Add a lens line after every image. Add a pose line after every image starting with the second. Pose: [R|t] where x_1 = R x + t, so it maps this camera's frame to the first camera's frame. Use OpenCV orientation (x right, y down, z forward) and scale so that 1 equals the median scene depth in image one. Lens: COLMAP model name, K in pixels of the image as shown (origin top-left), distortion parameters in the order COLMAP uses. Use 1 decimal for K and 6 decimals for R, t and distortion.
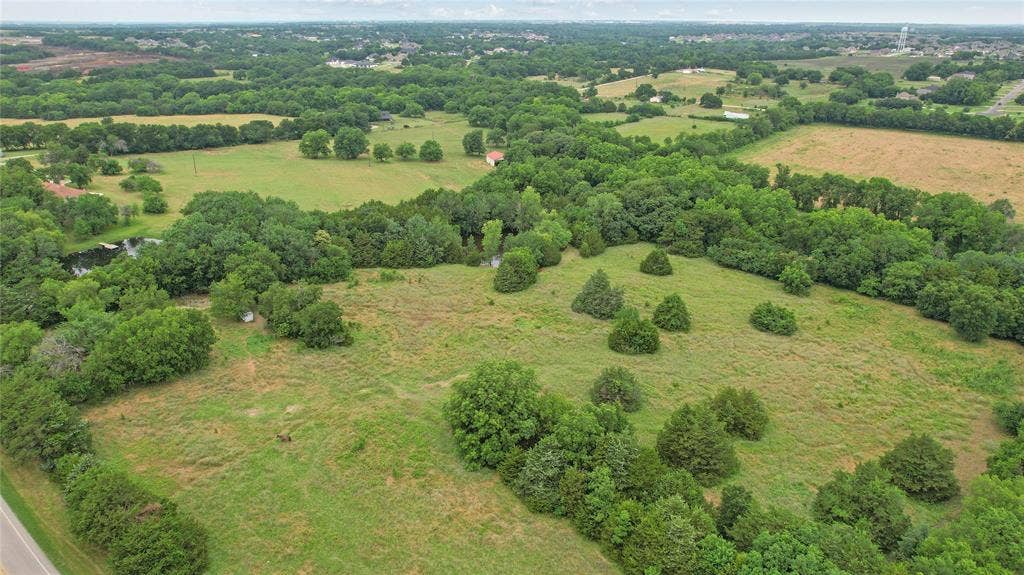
lens RADIAL K [[647.9, 0, 512.0], [0, 647.9, 287.5], [0, 0, 1]] dist [-0.075058, 0.068346]
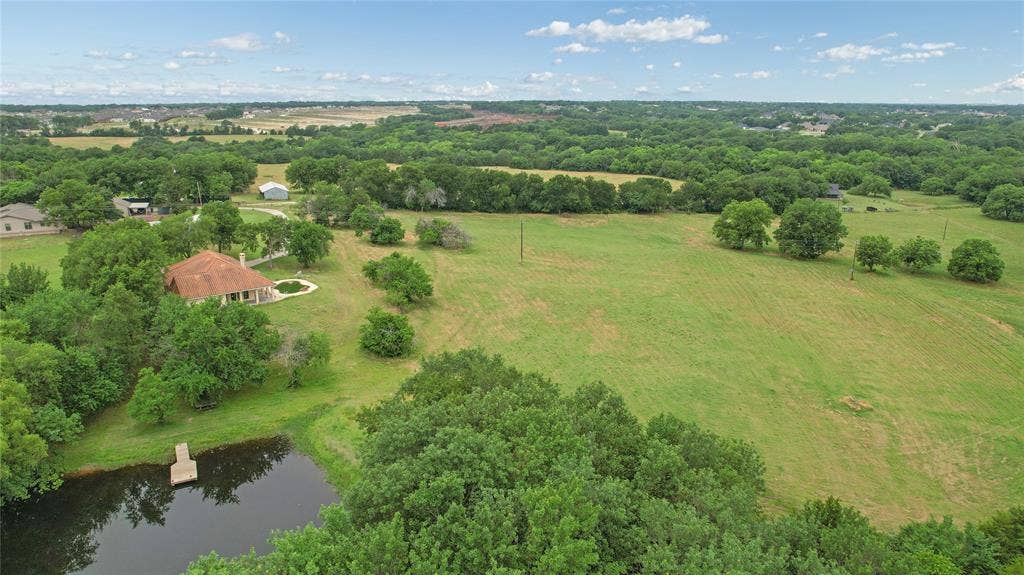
lens RADIAL K [[647.9, 0, 512.0], [0, 647.9, 287.5], [0, 0, 1]] dist [-0.075058, 0.068346]
pose [[0.843078, 0.142278, -0.518629, -0.127175], [-0.200675, 0.977943, -0.057932, -0.069608], [0.498947, 0.152917, 0.853035, 0.309879]]
